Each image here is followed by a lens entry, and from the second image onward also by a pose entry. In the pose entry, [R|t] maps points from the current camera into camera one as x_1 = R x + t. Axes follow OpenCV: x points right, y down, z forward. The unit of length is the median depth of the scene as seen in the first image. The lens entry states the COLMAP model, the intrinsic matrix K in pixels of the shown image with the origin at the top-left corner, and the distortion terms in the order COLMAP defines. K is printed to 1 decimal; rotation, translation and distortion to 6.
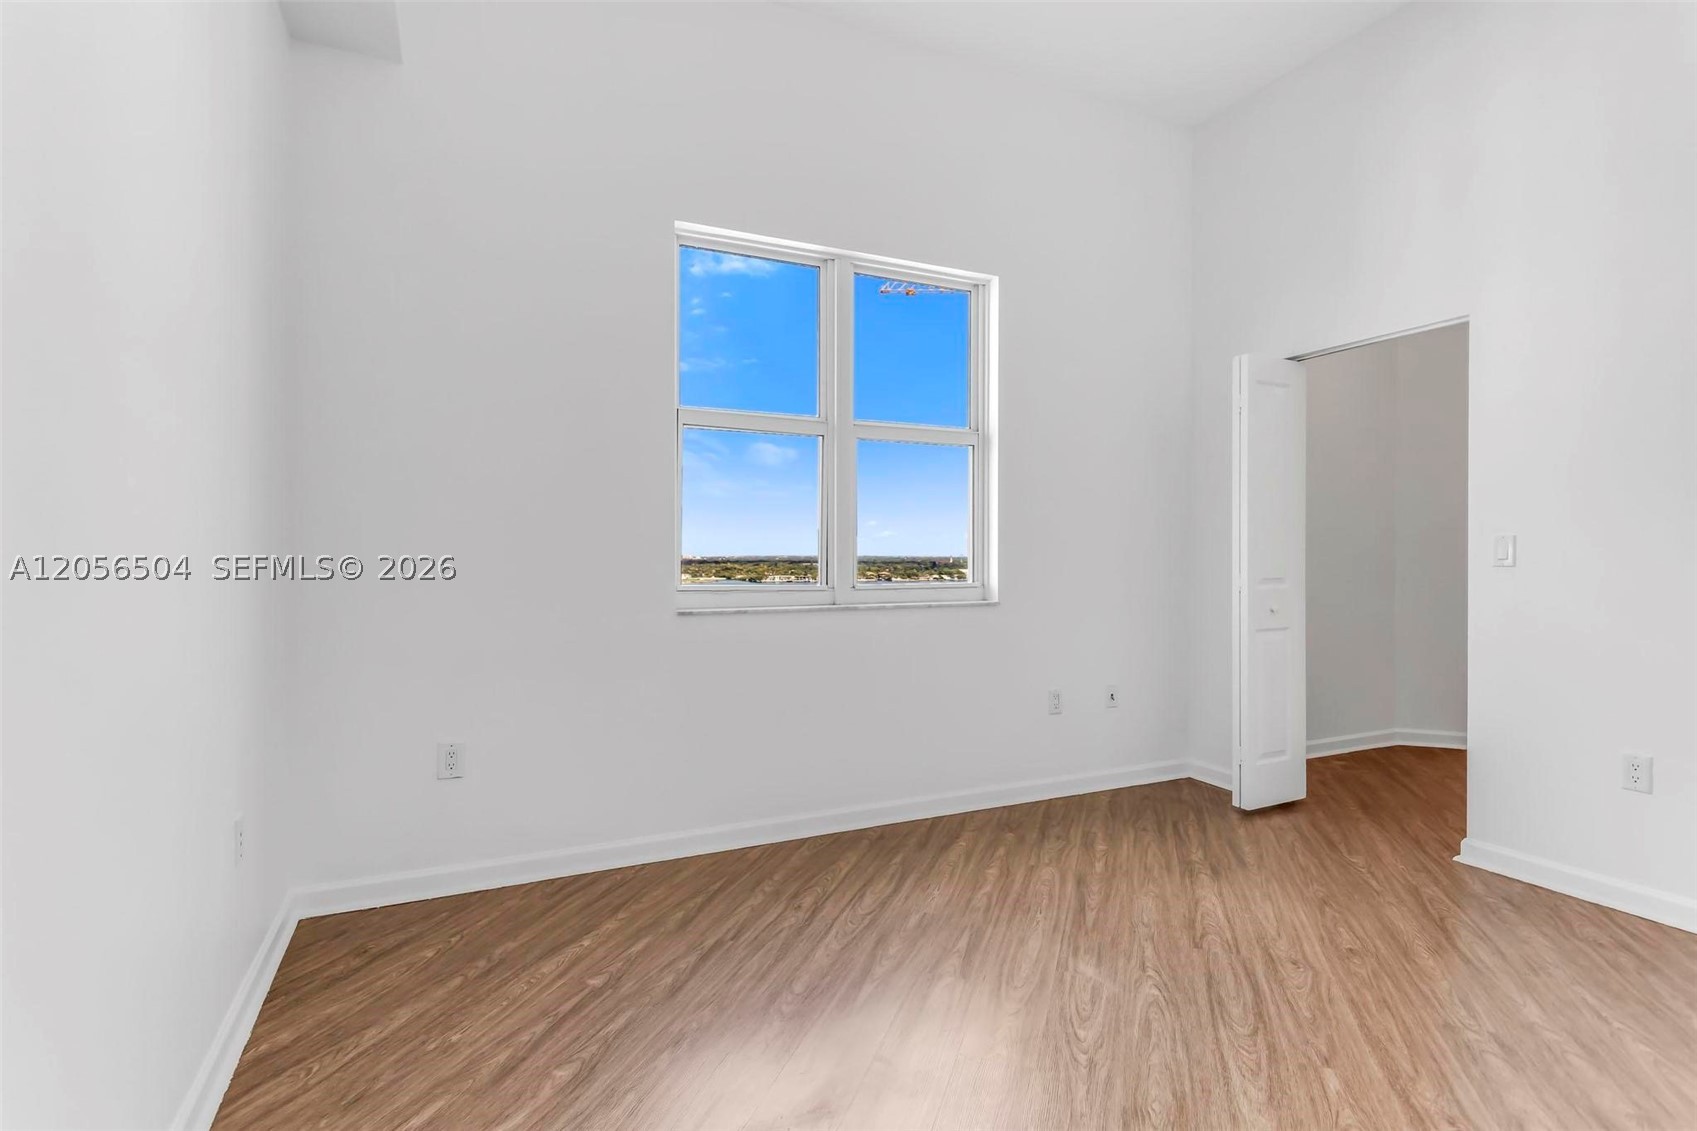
lens RADIAL K [[813.9, 0, 842.7], [0, 813.9, 563.5], [0, 0, 1]] dist [0.011582, -0.008967]
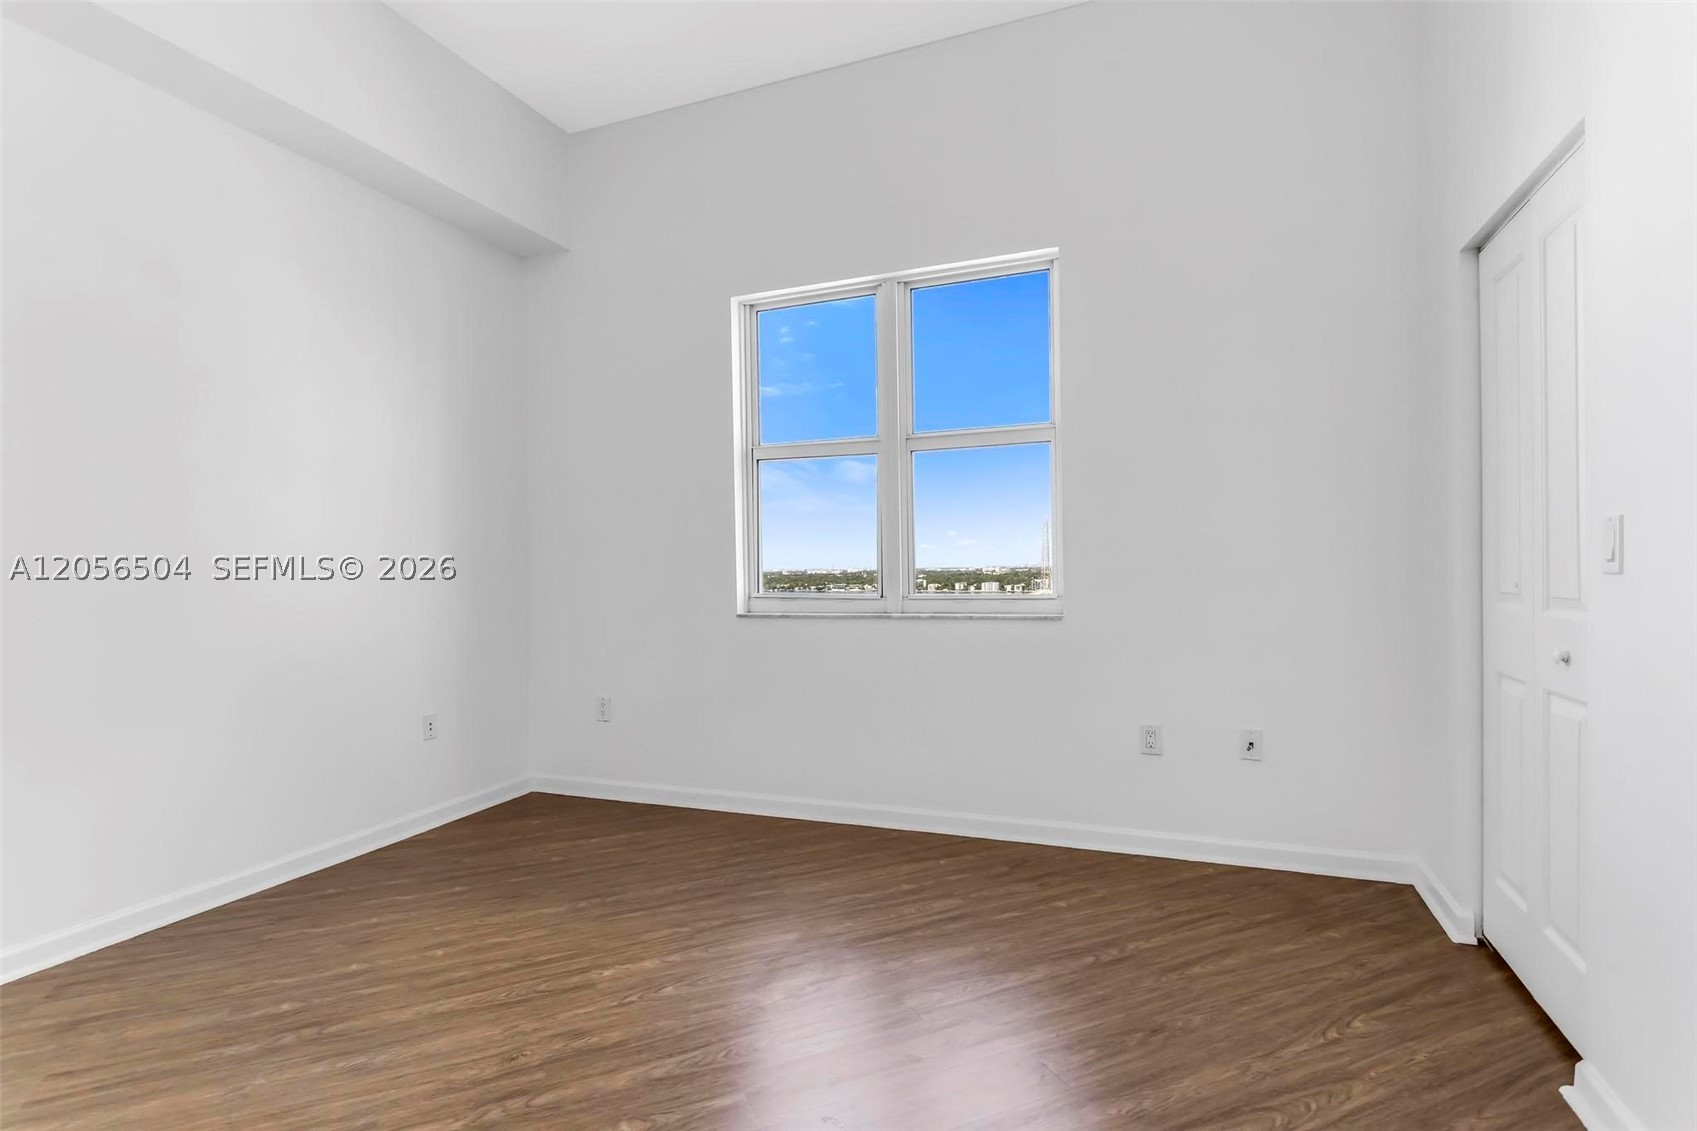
lens RADIAL K [[813.9, 0, 826.7], [0, 813.9, 604.3], [0, 0, 1]] dist [0.011582, -0.008967]
pose [[0.684878, 0.015182, -0.728499, 0.903226], [0.007825, 0.999572, 0.028188, 0.009597], [0.728616, -0.025005, 0.684466, 0.287366]]
